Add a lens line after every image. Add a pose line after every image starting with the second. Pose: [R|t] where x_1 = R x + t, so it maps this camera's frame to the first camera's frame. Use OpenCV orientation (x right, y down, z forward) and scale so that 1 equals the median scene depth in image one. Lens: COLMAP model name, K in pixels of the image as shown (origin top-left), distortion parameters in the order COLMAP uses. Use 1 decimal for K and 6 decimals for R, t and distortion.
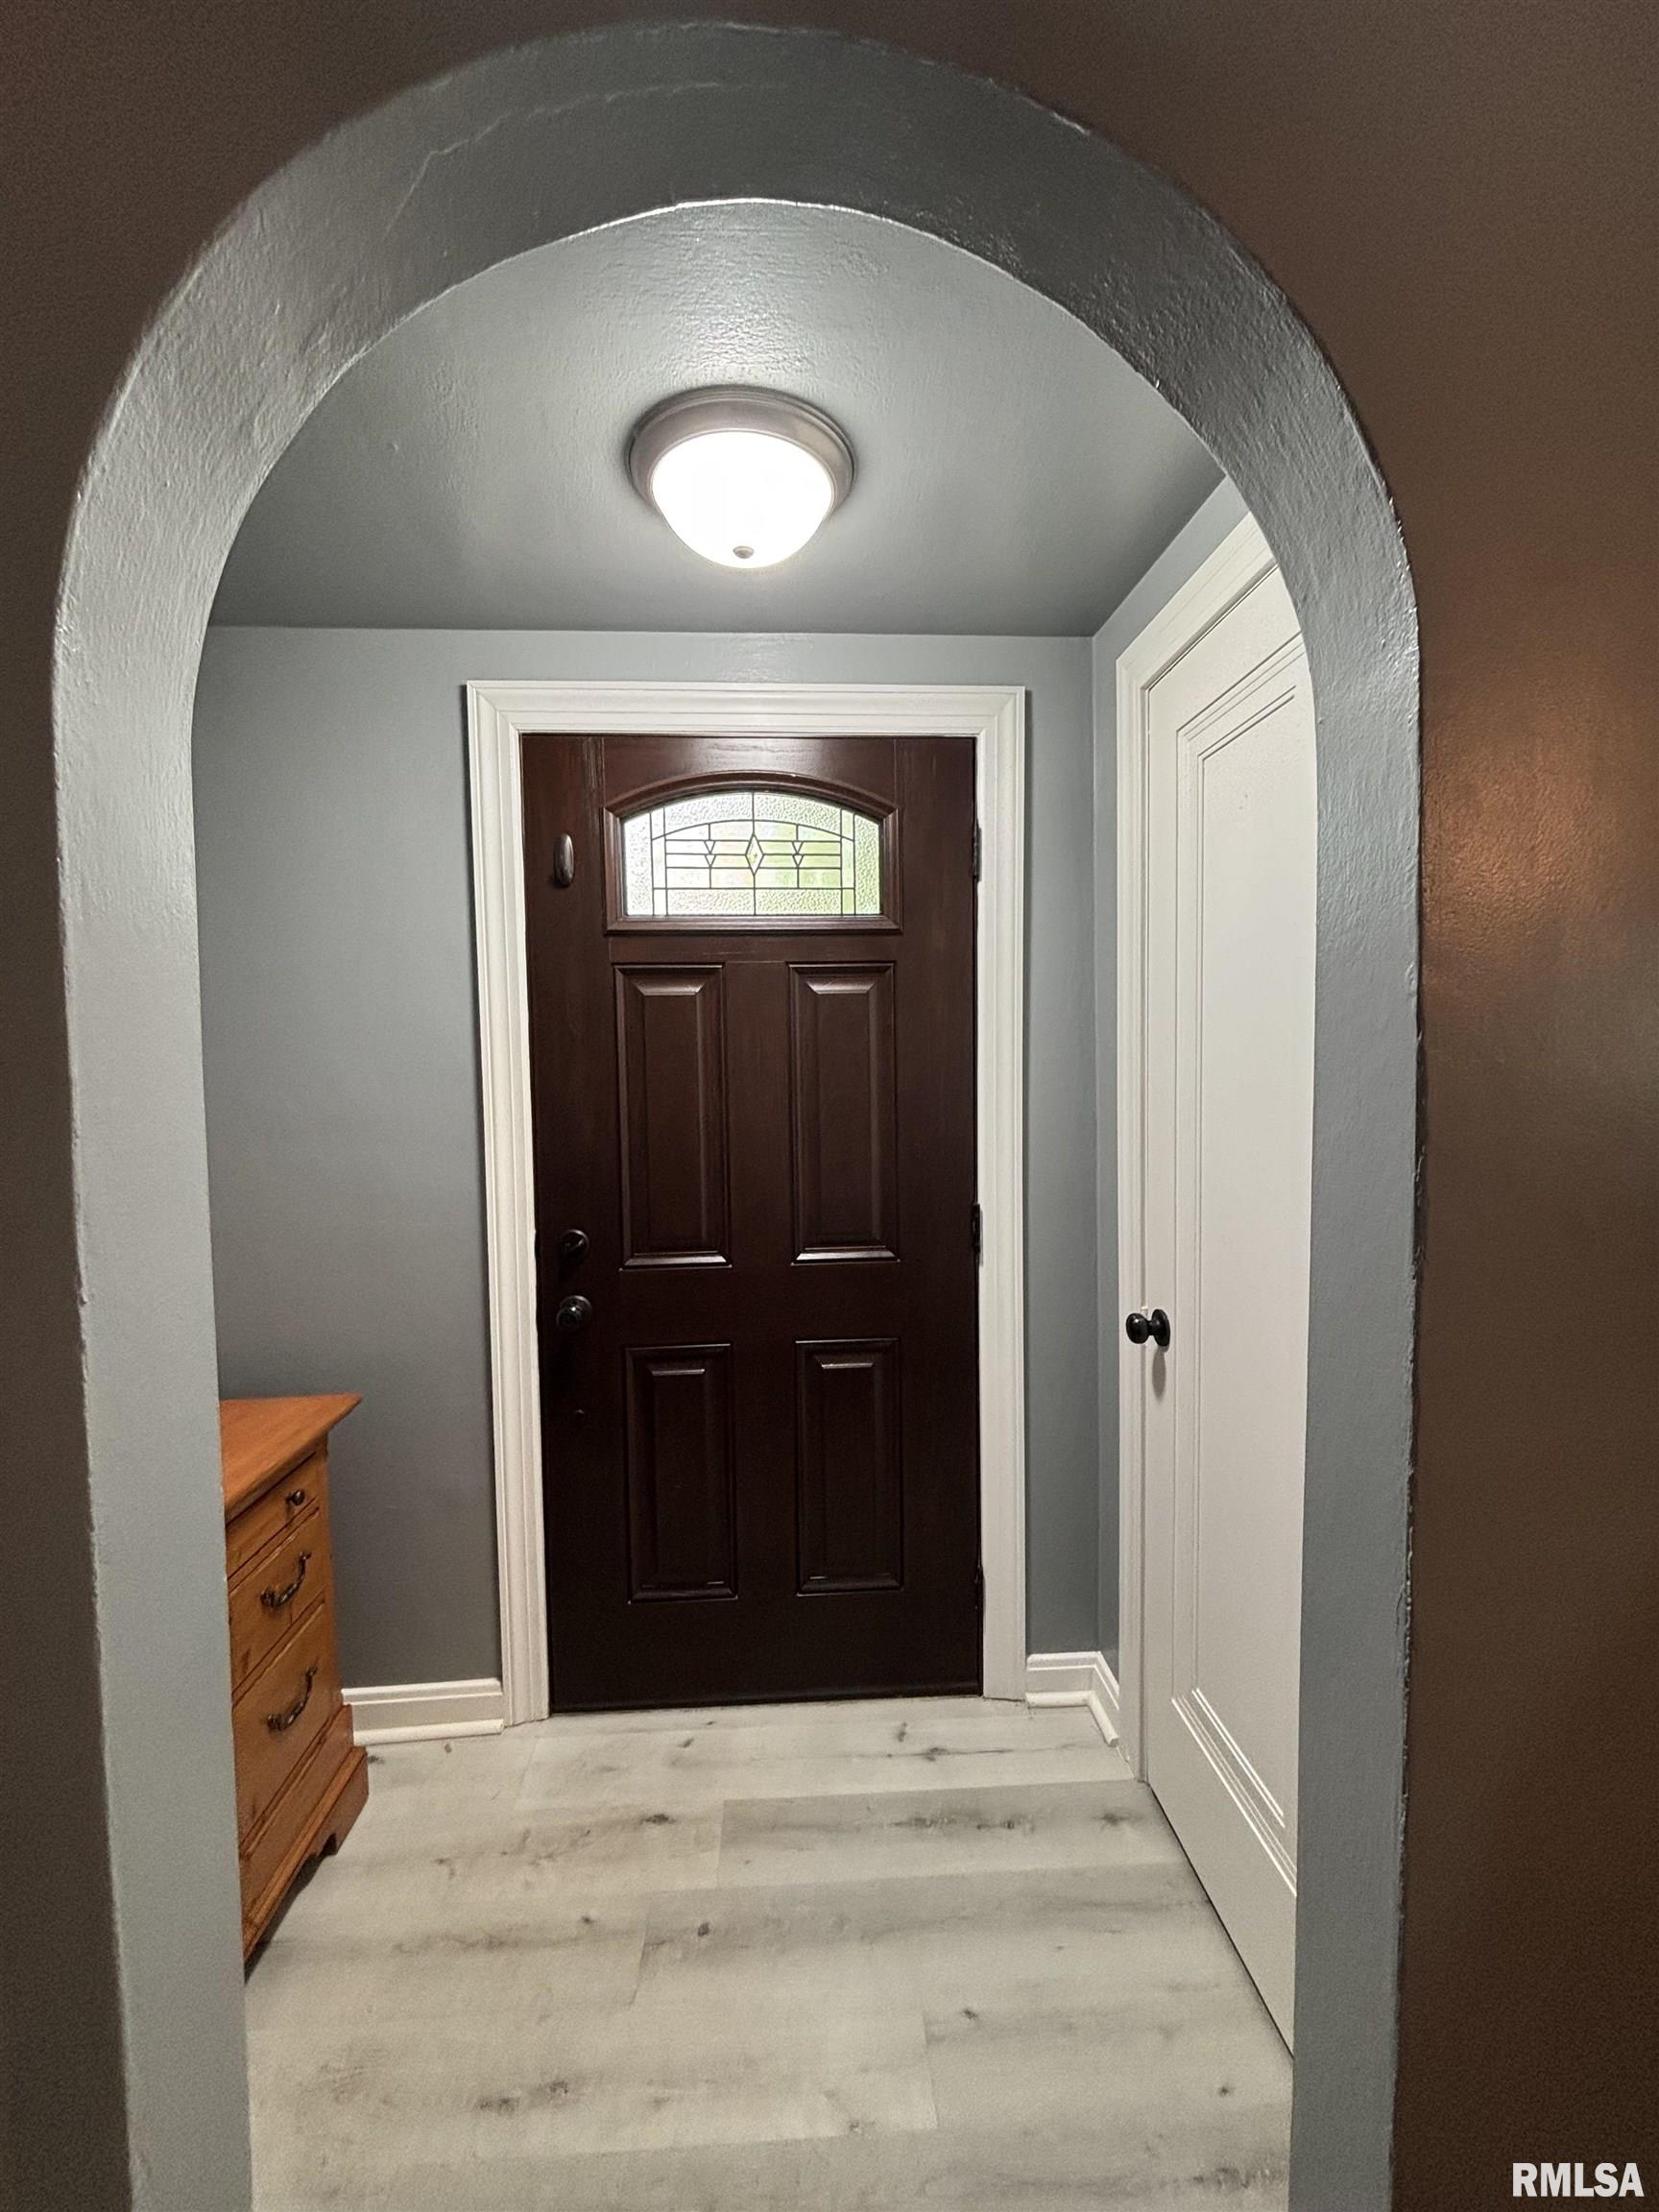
lens RADIAL K [[883.2, 0, 826.0], [0, 883.2, 1105.0], [0, 0, 1]] dist [-0.000253, 0.001049]
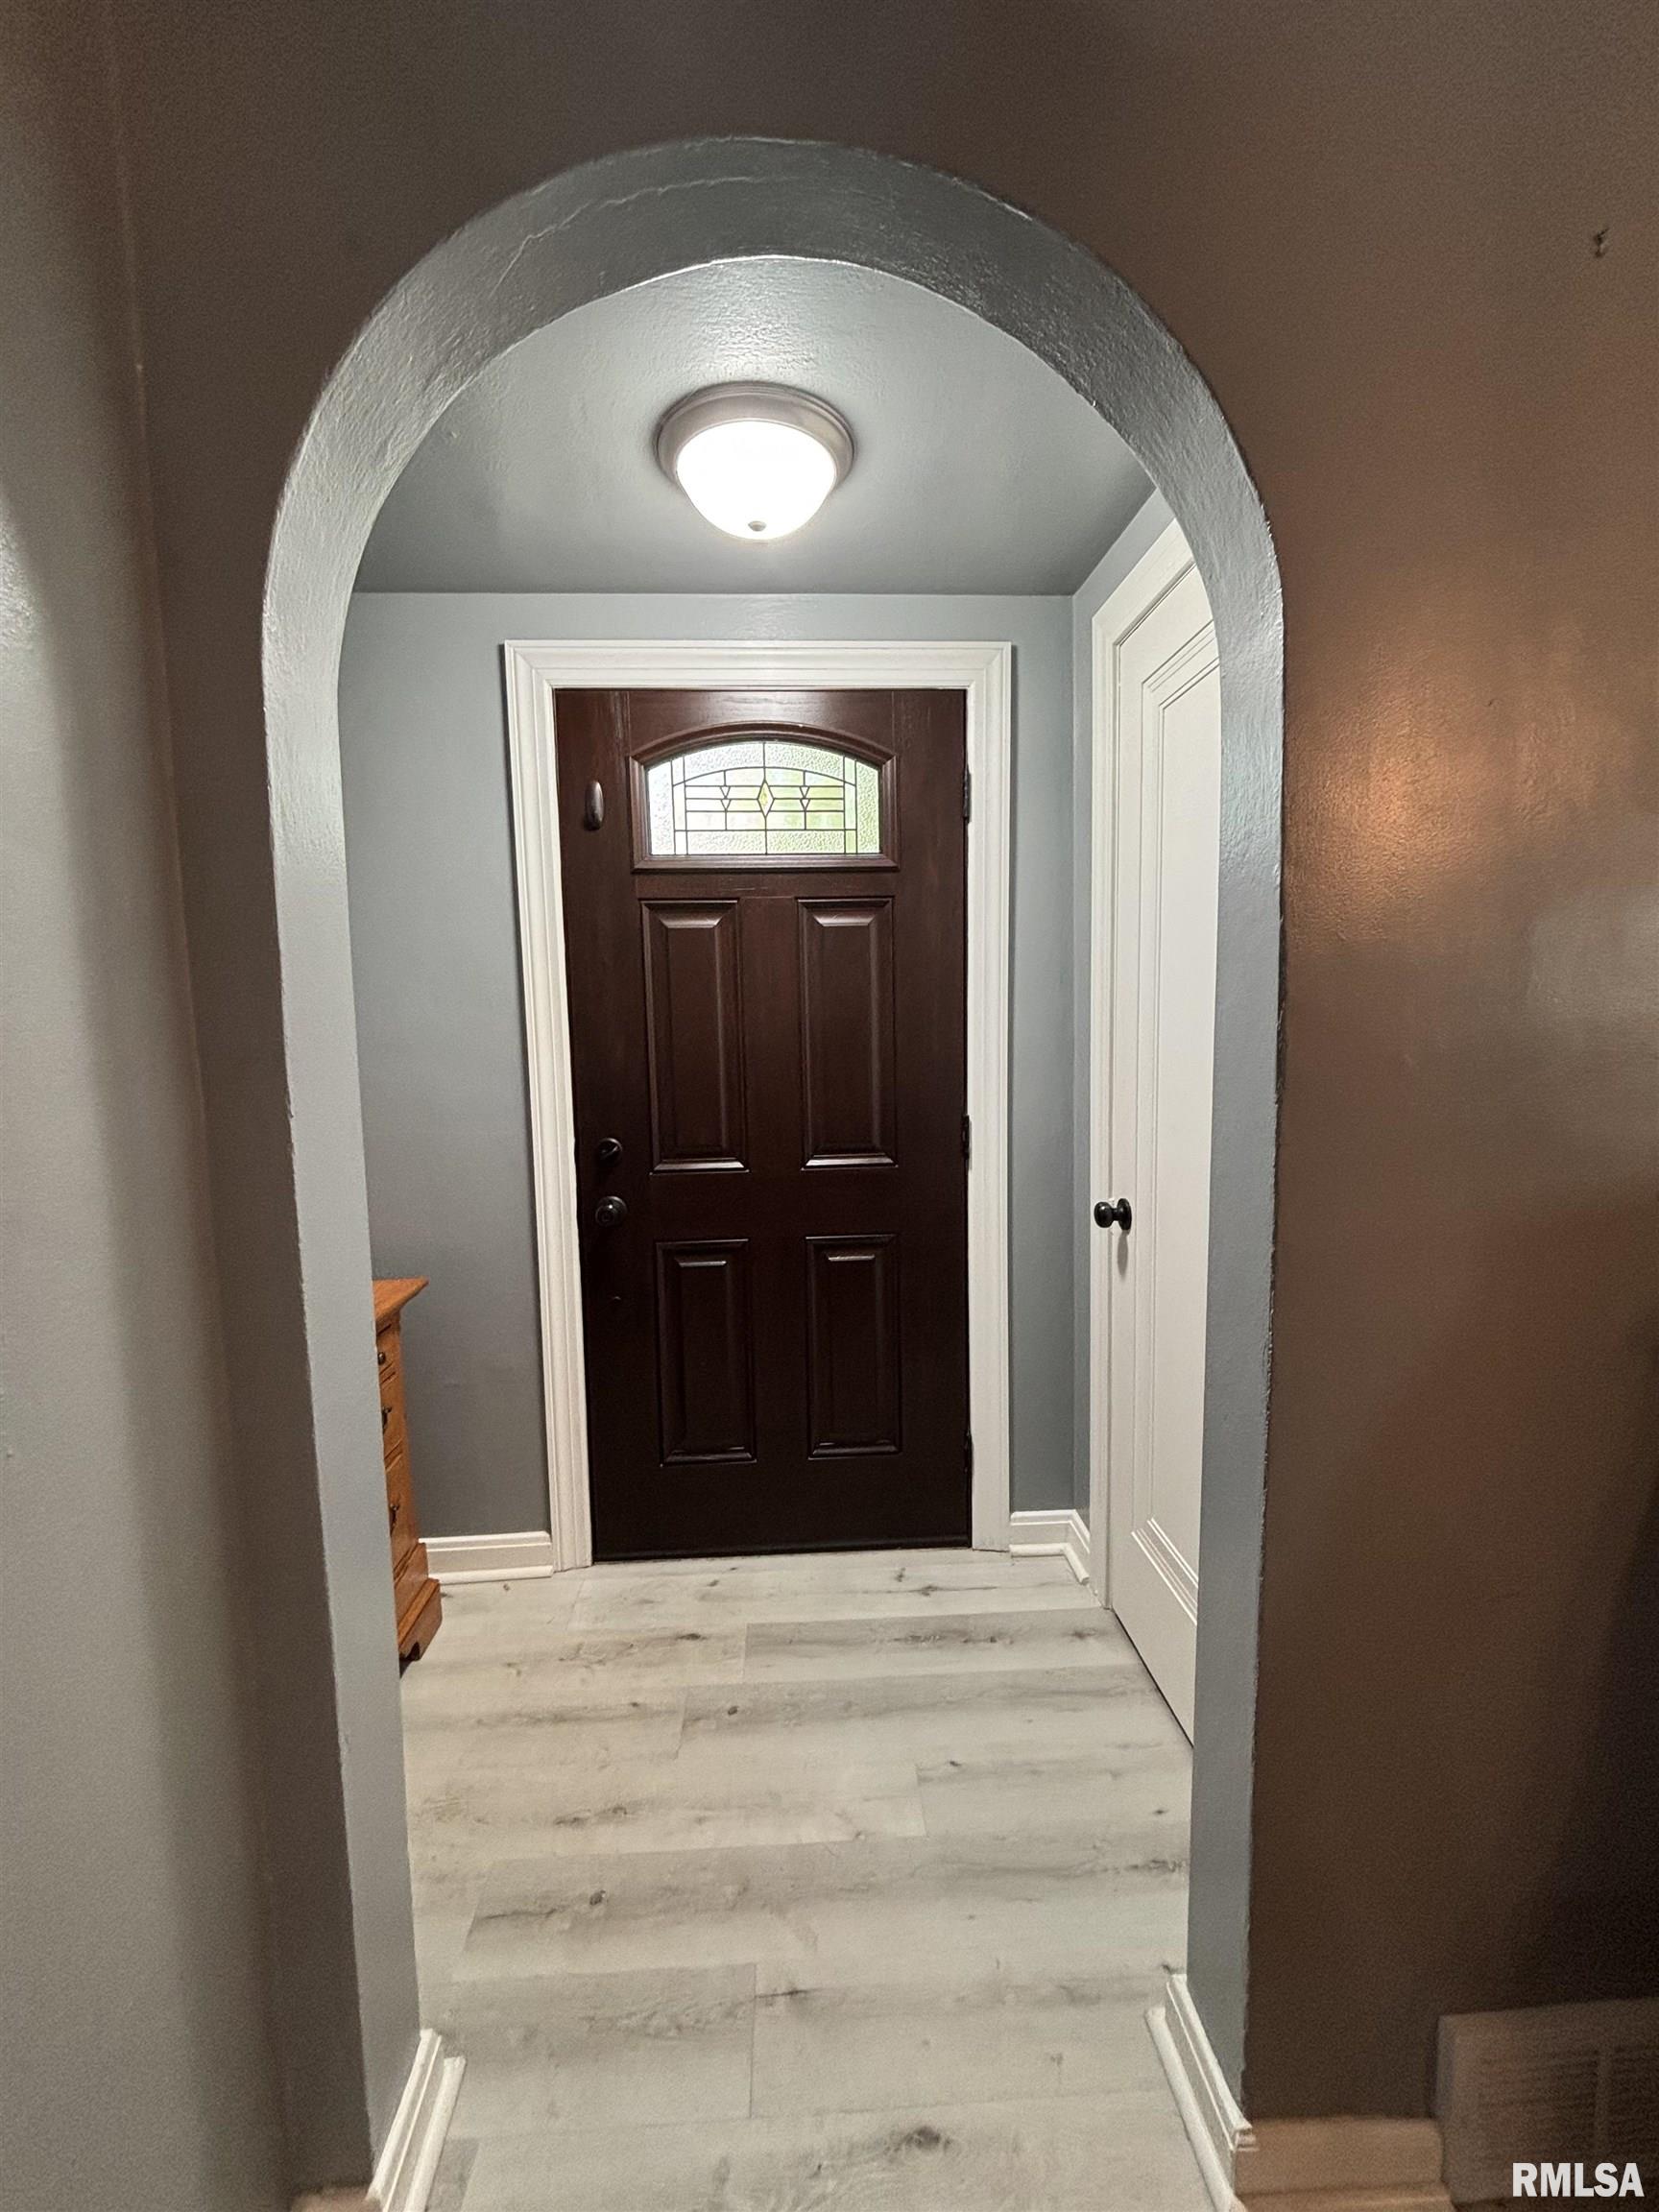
lens RADIAL K [[883.2, 0, 828.1], [0, 883.2, 1104.4], [0, 0, 1]] dist [-0.000253, 0.001049]
pose [[0.999984, -0.004984, -0.002689, -0.002502], [0.005099, 0.998991, 0.044627, 0.061944], [0.002464, -0.044640, 0.999000, -0.152911]]
